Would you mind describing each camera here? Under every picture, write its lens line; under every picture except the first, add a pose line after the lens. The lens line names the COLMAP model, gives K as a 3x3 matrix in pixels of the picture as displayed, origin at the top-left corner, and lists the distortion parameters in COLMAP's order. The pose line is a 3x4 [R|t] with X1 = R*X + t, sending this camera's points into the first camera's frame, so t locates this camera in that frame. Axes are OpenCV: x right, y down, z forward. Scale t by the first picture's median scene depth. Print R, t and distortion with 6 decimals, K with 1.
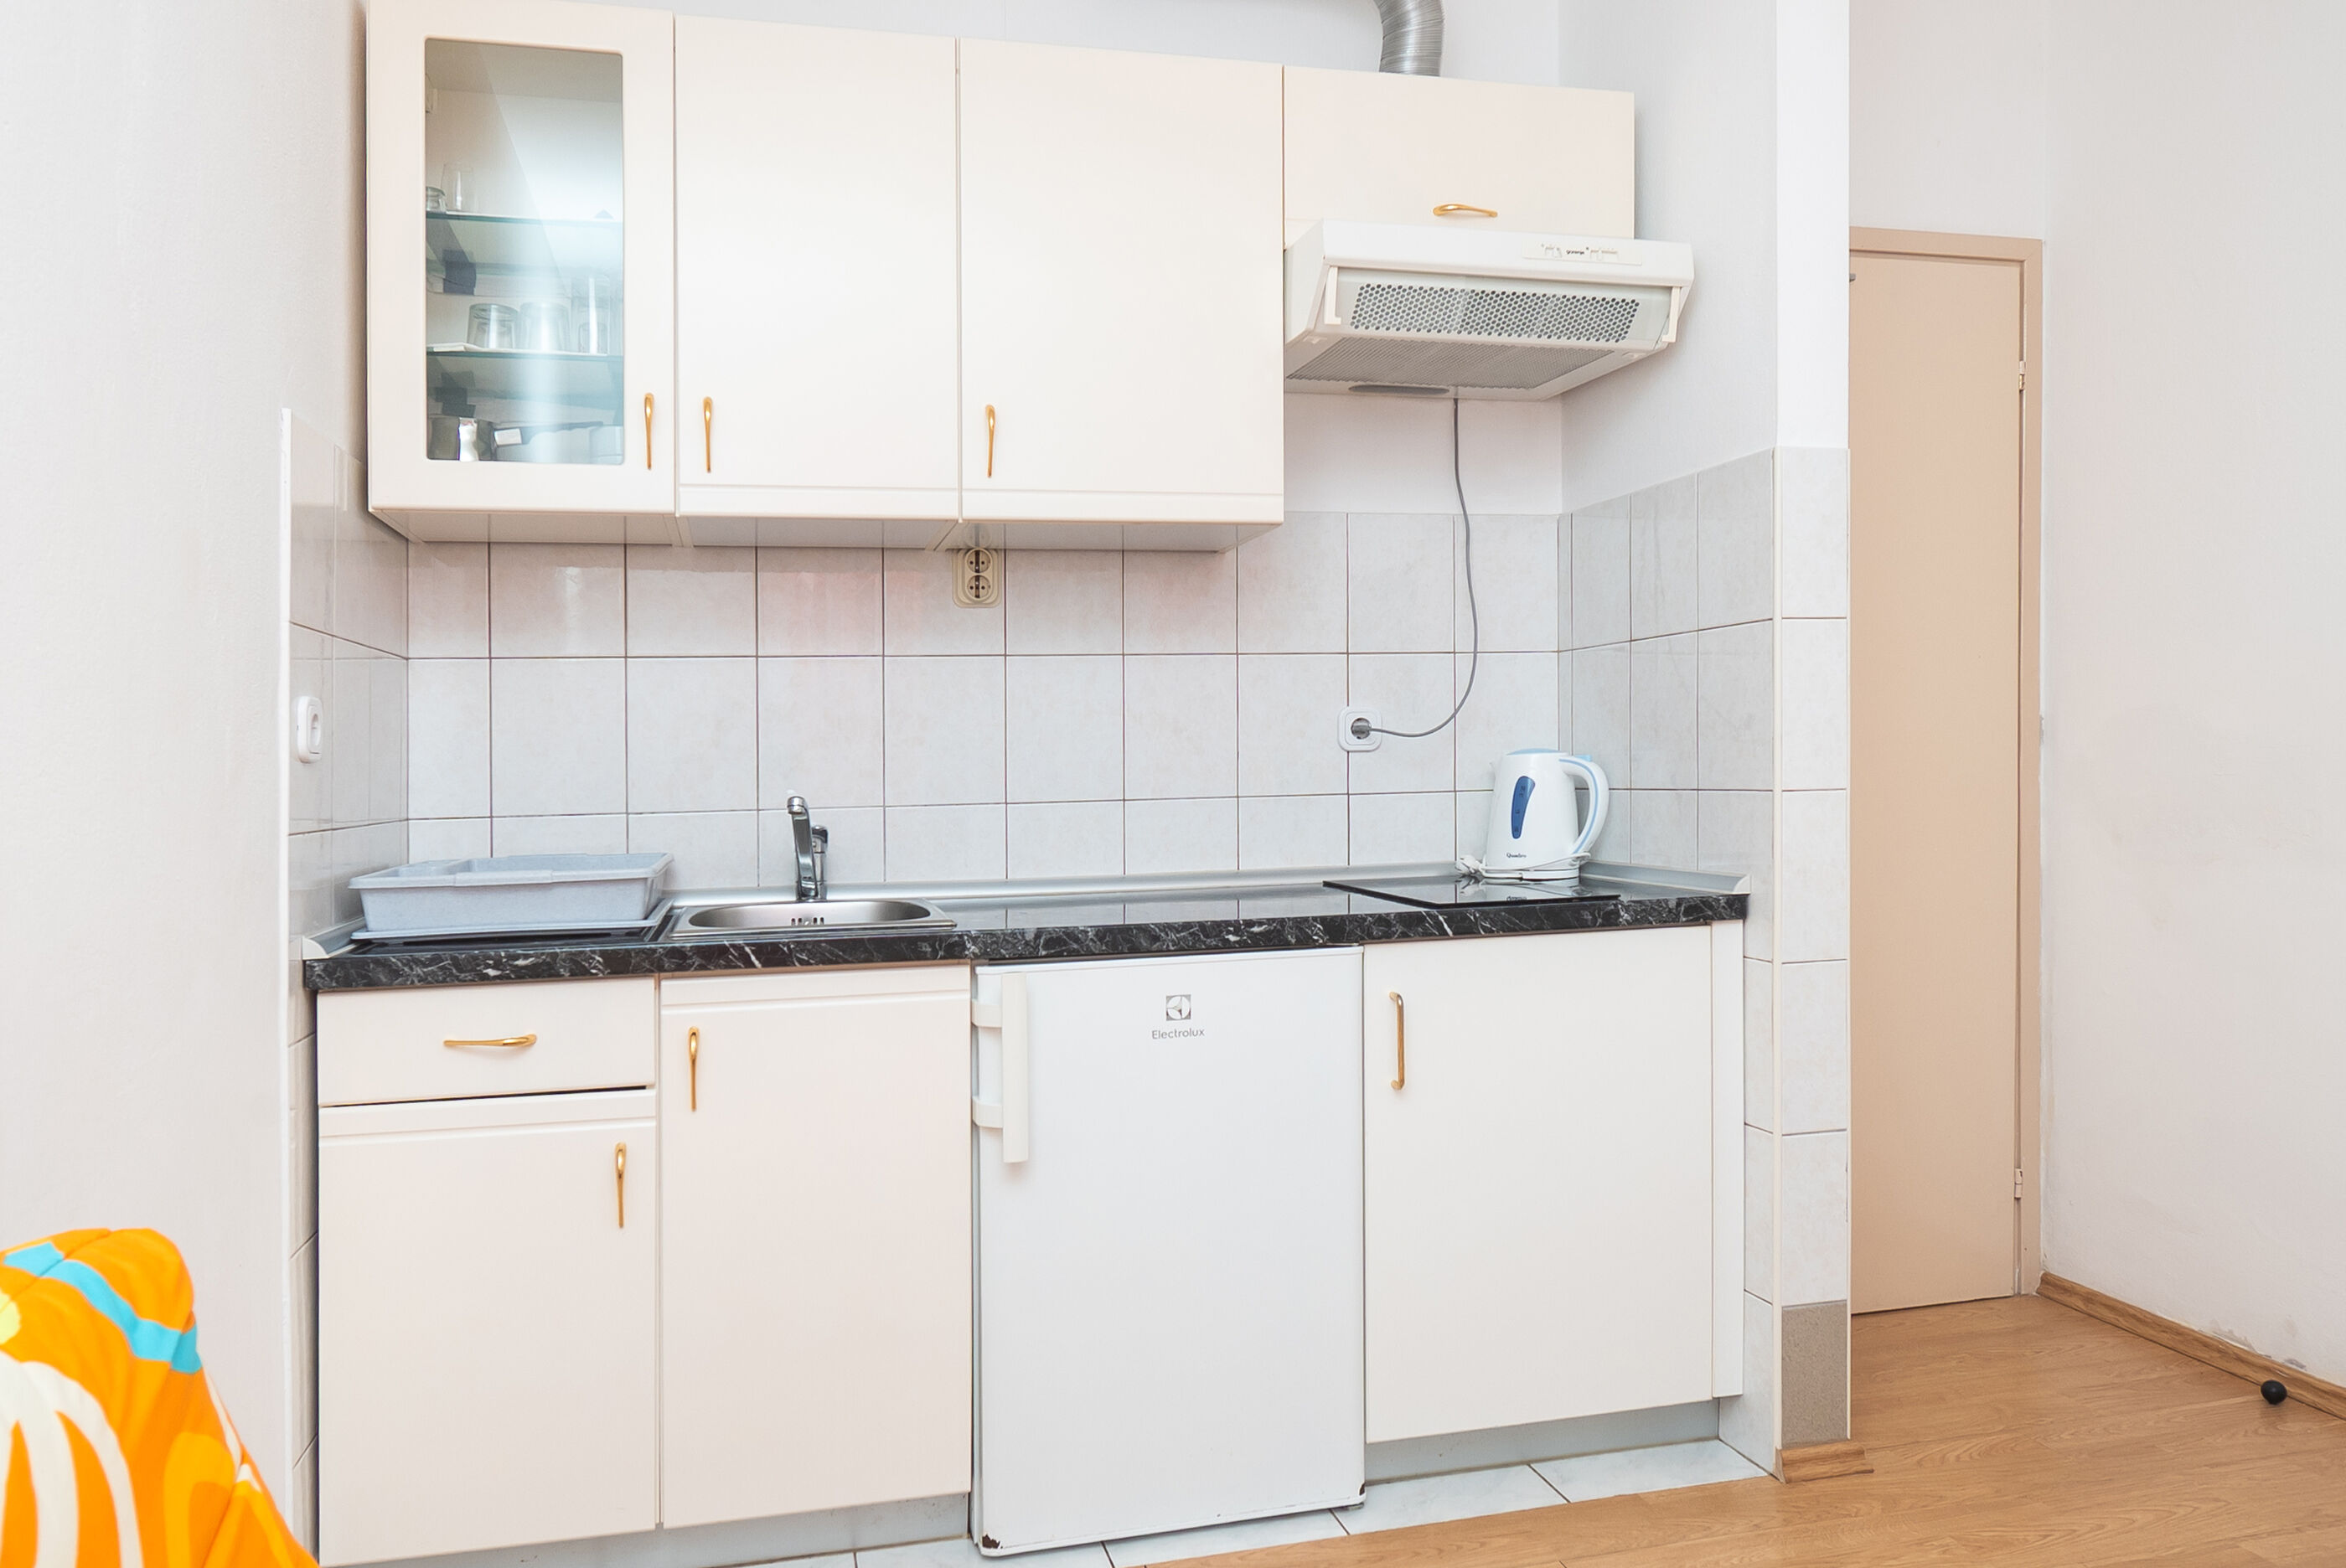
lens RADIAL K [[1745.5, 0, 1246.5], [0, 1745.5, 781.4], [0, 0, 1]] dist [0.002048, -0.012608]
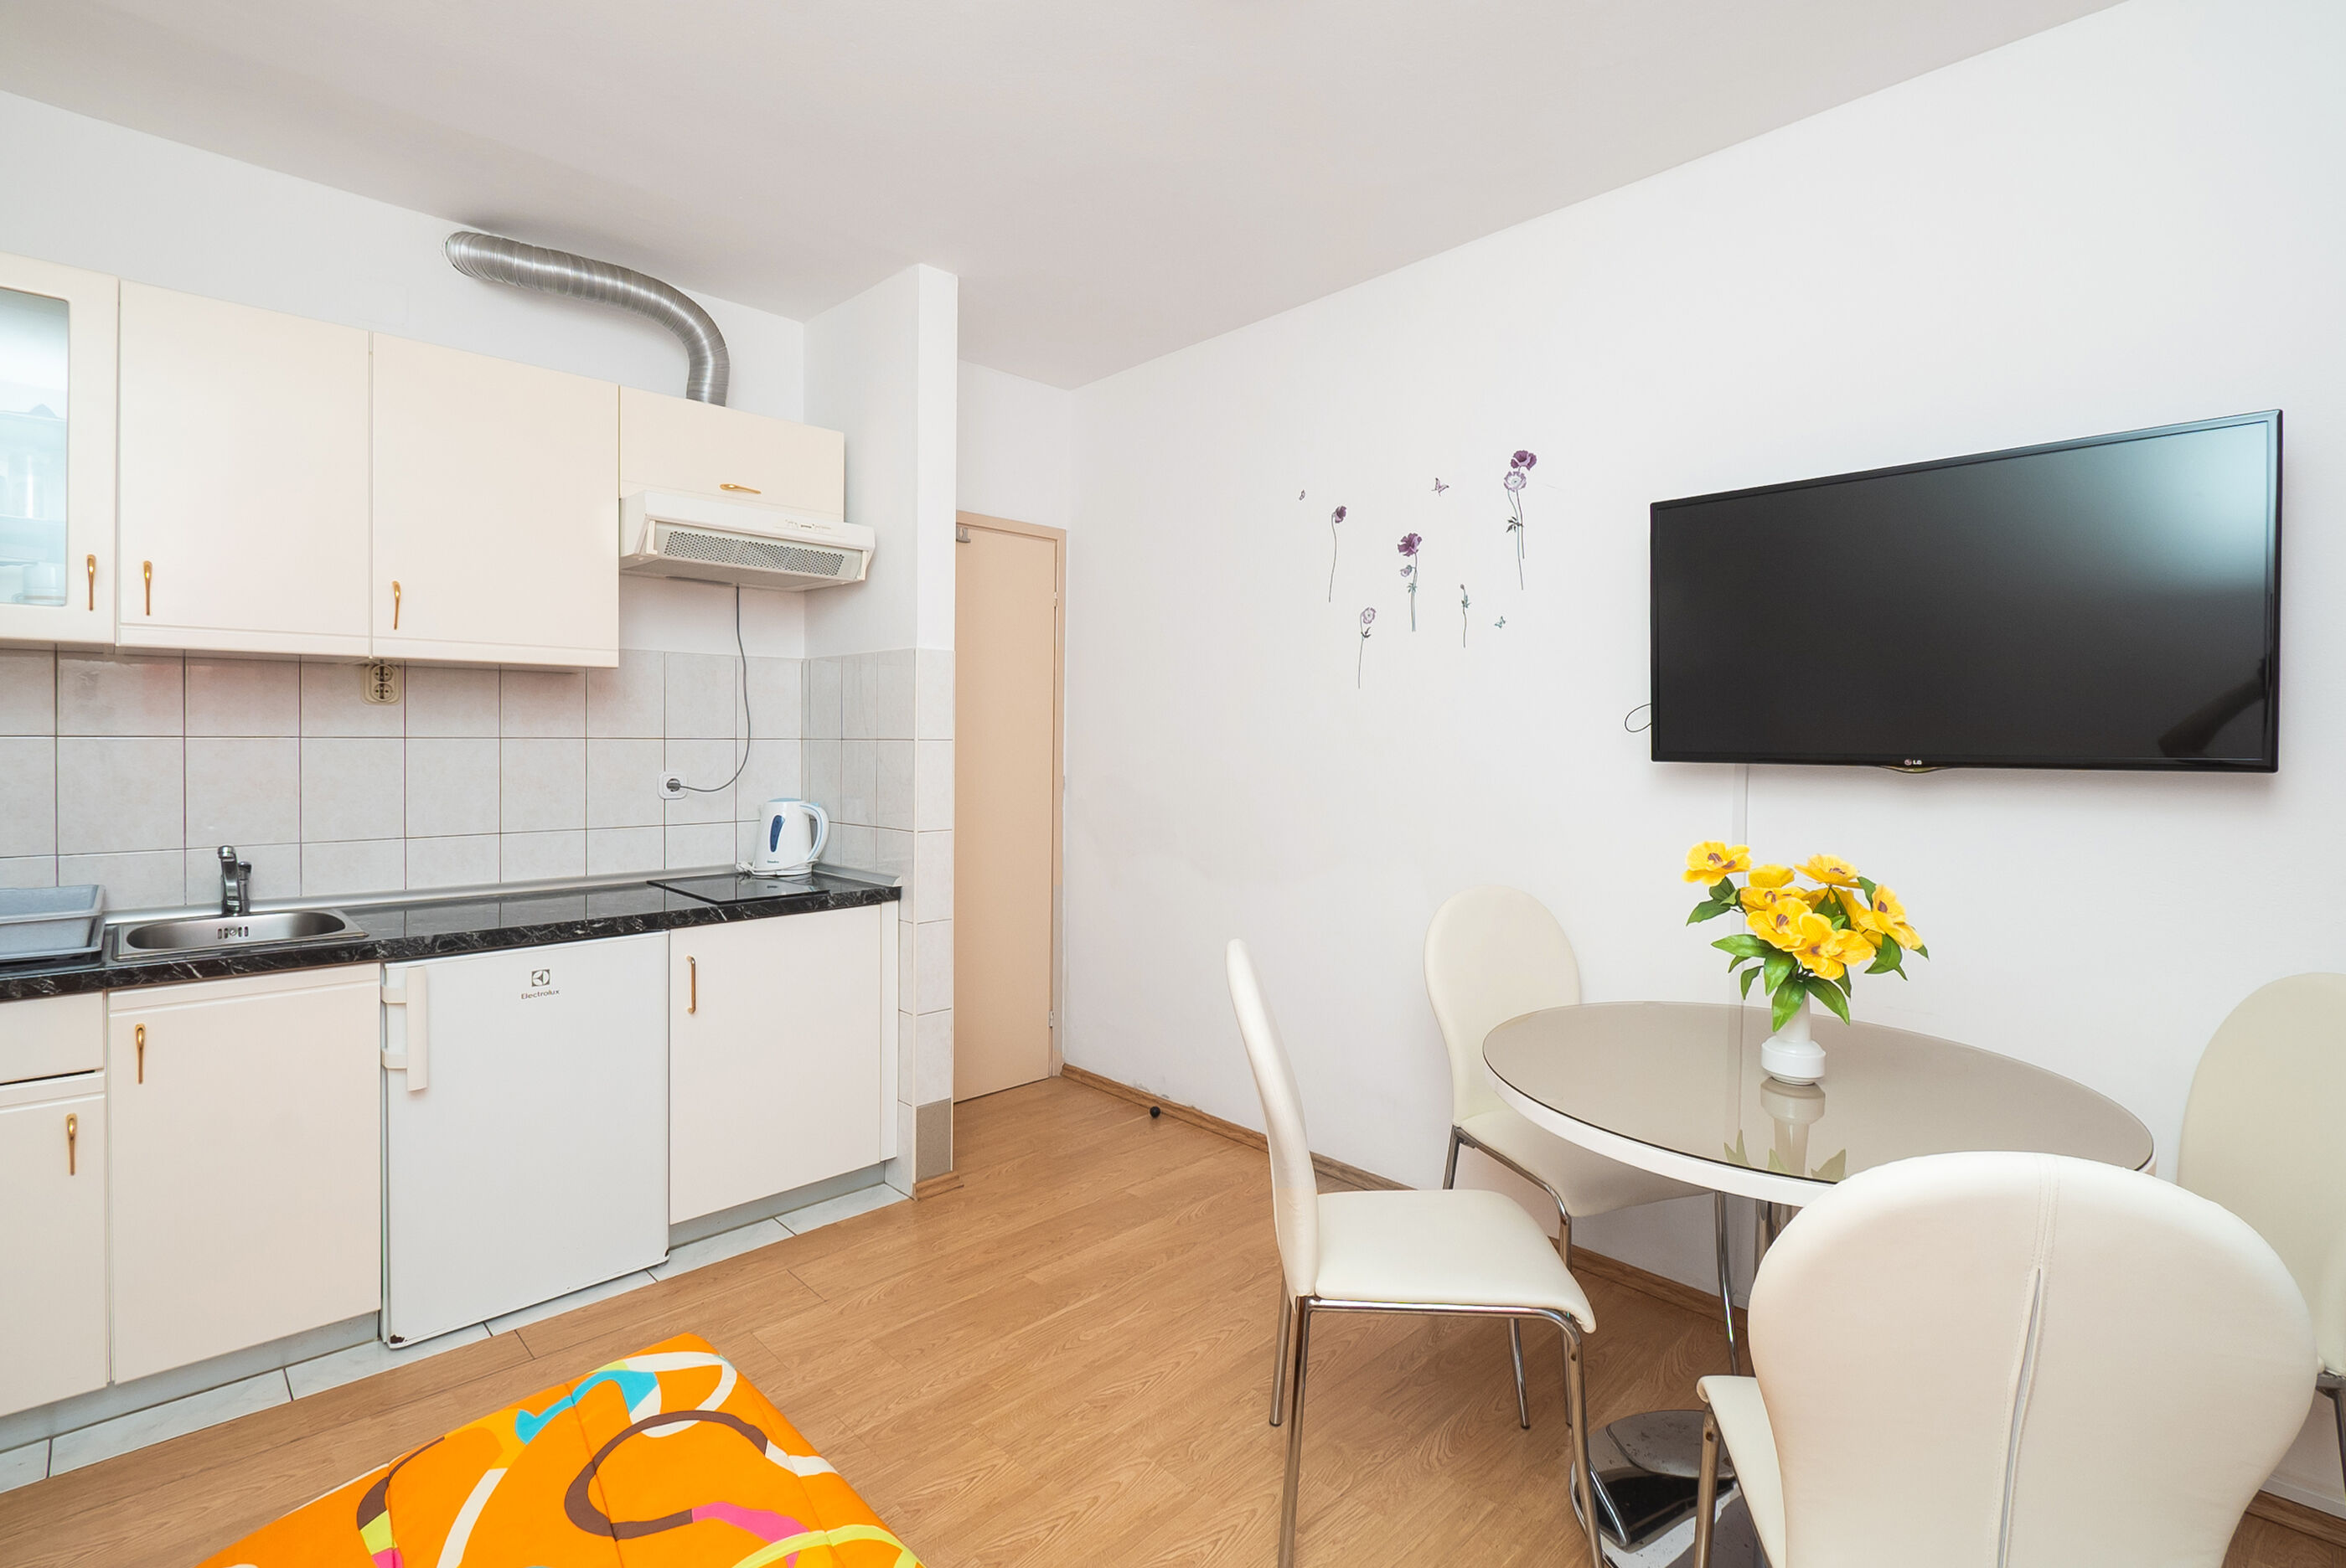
lens RADIAL K [[1064.9, 0, 1199.3], [0, 1064.9, 767.4], [0, 0, 1]] dist [0.000167, -0.008122]
pose [[0.871244, 0.004481, 0.490829, 0.007390], [-0.002944, 0.999988, -0.003904, -0.058458], [-0.490841, 0.001956, 0.871247, -0.142201]]
